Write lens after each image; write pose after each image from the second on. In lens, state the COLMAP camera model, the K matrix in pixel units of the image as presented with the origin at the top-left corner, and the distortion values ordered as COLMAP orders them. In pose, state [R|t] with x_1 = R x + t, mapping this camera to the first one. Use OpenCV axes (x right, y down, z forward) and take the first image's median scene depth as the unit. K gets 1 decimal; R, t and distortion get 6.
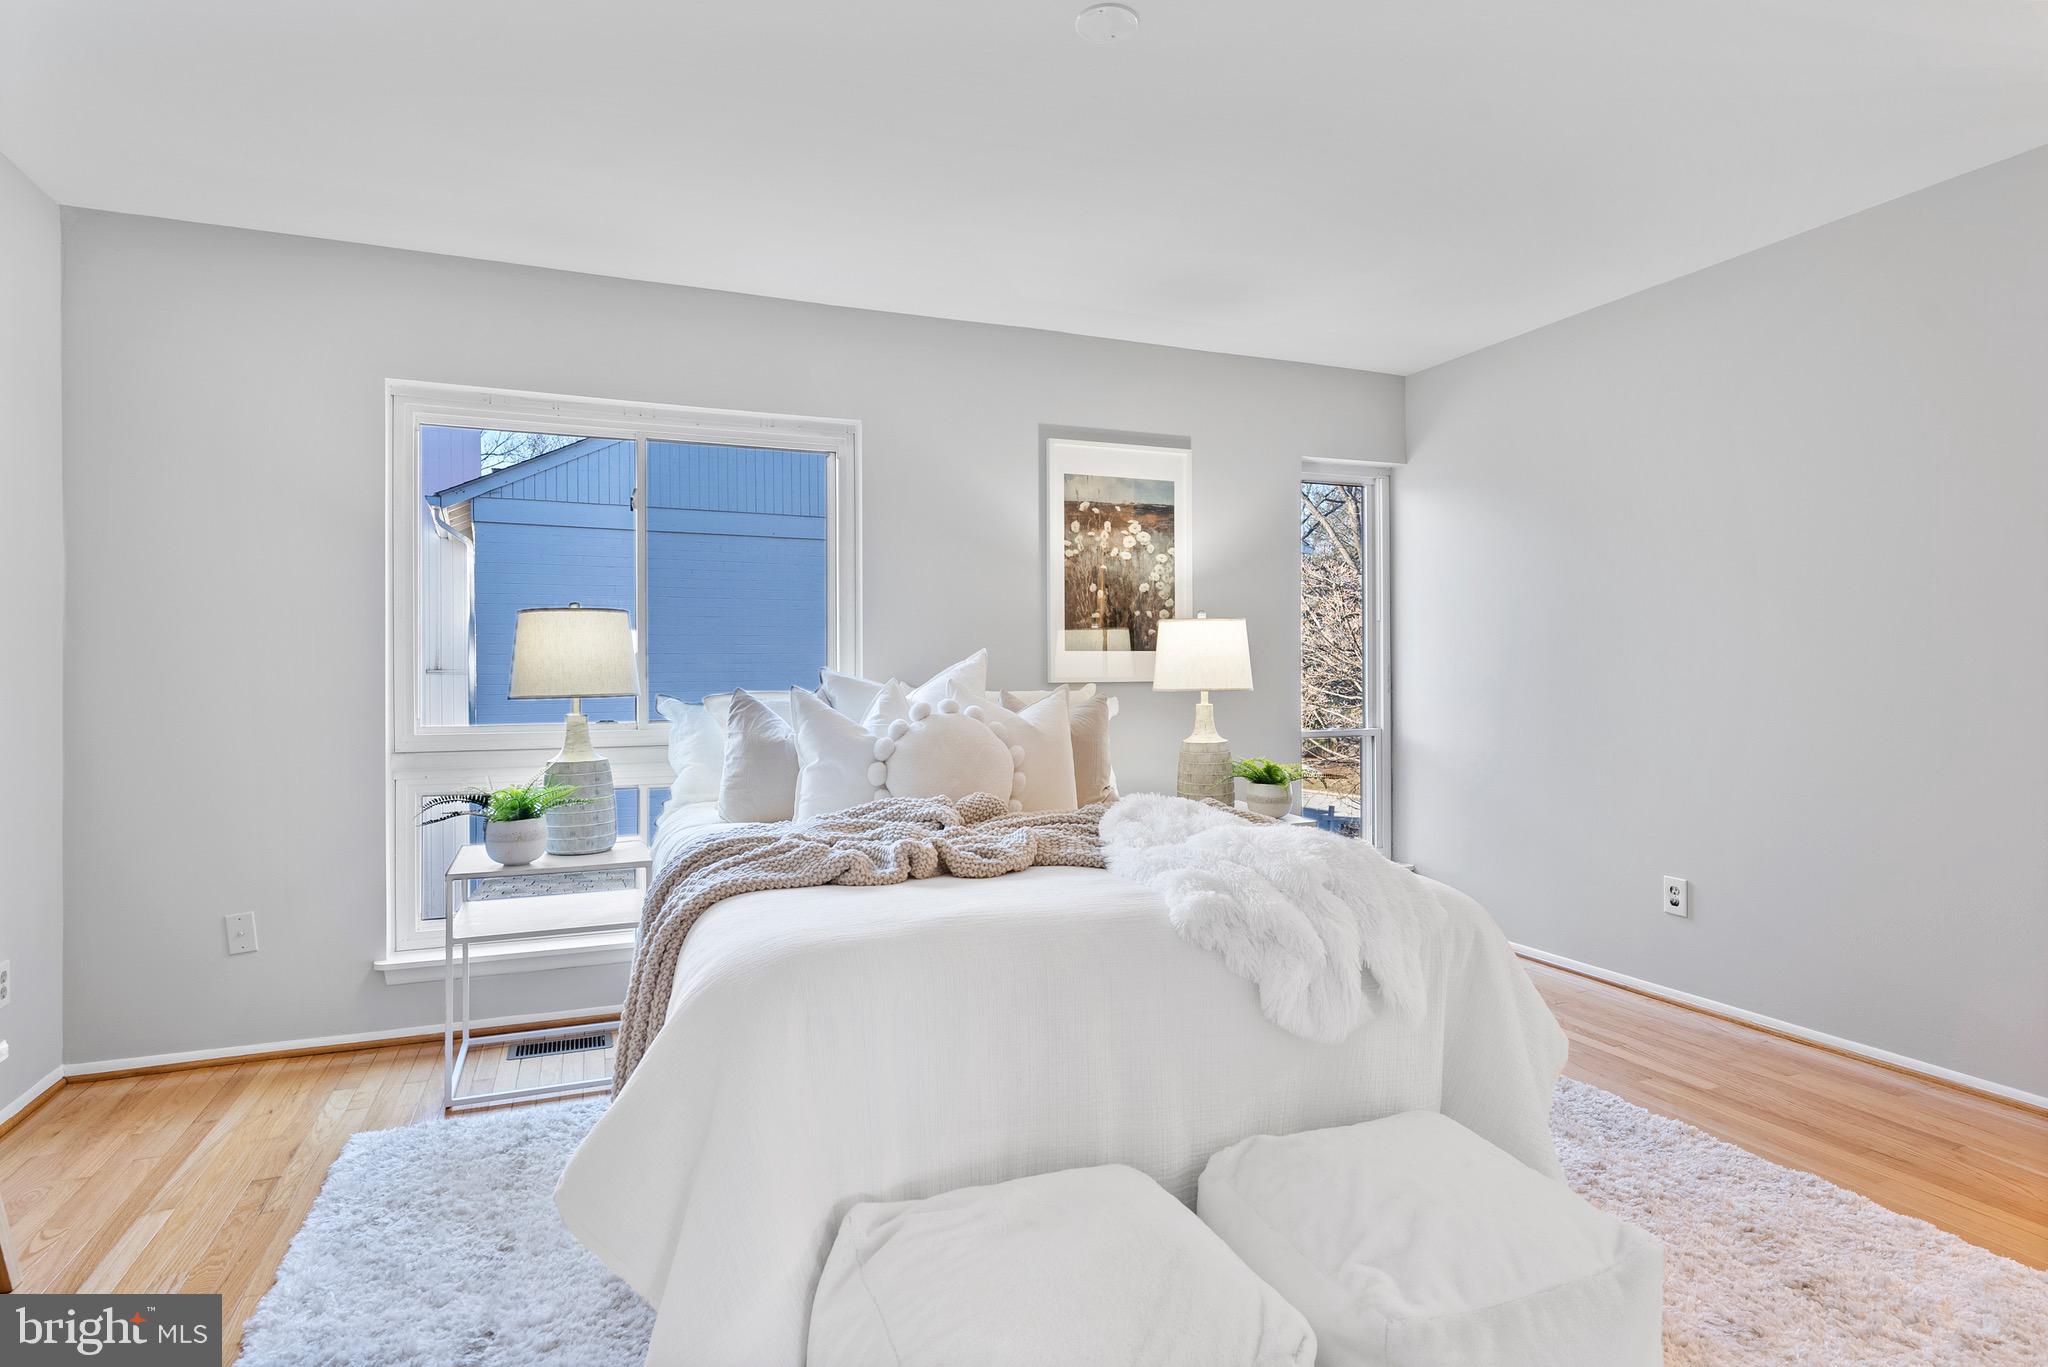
lens RADIAL K [[1049.8, 0, 1024.0], [0, 1049.8, 683.5], [0, 0, 1]] dist [-0.000389, -0.000063]
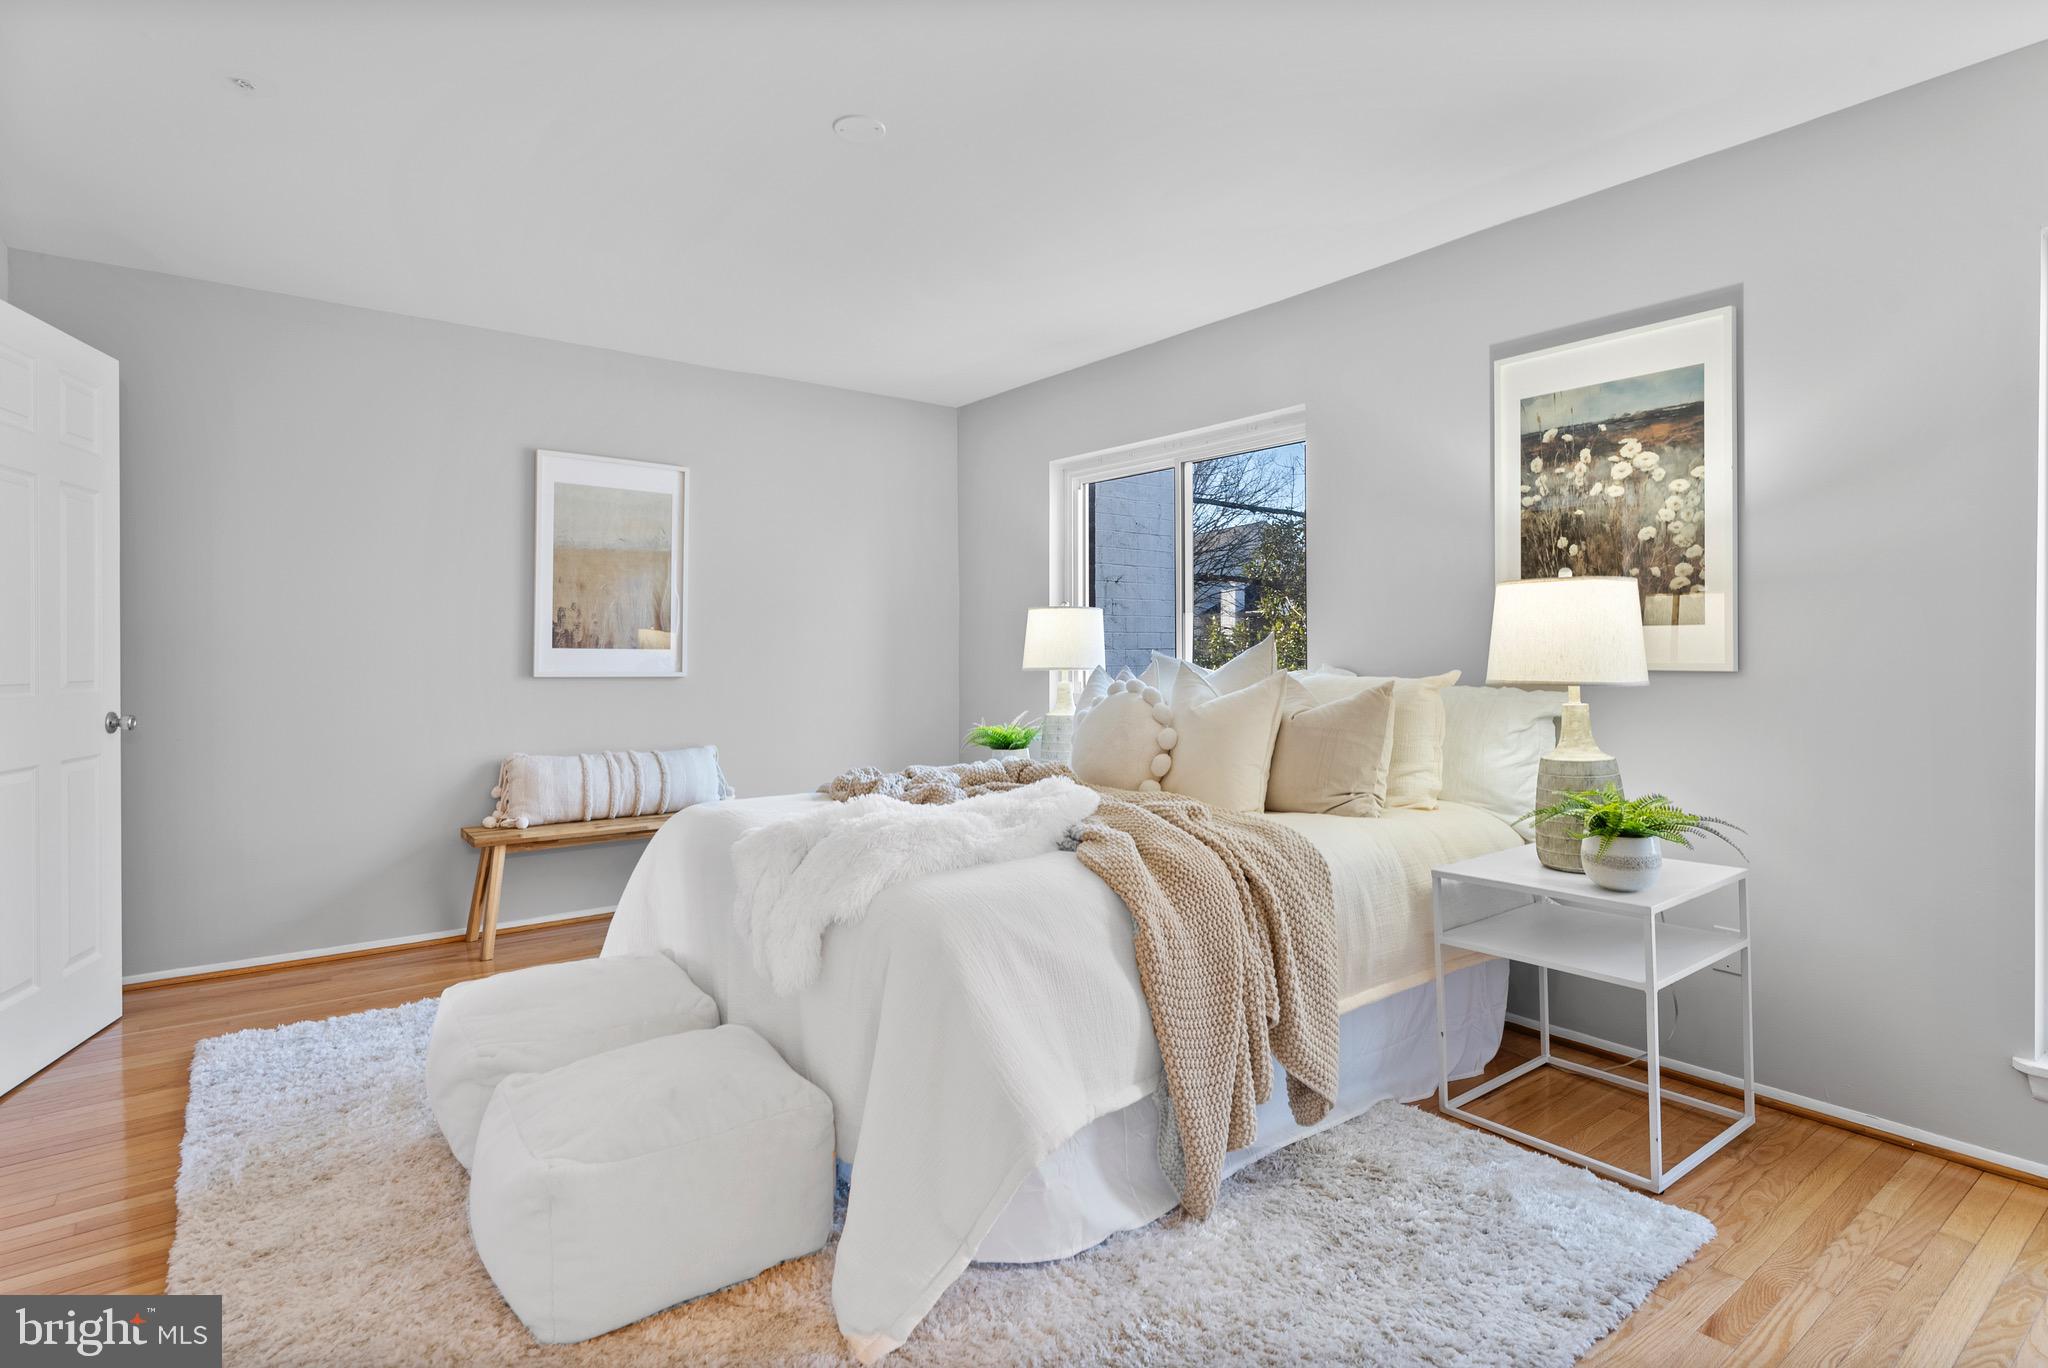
lens RADIAL K [[1049.8, 0, 1024.0], [0, 1049.8, 684.0], [0, 0, 1]] dist [-0.000389, -0.000063]
pose [[0.266858, 0.031928, -0.963207, 0.674340], [-0.014196, 0.999473, 0.029197, -0.007276], [0.963631, 0.005882, 0.267171, 0.428611]]
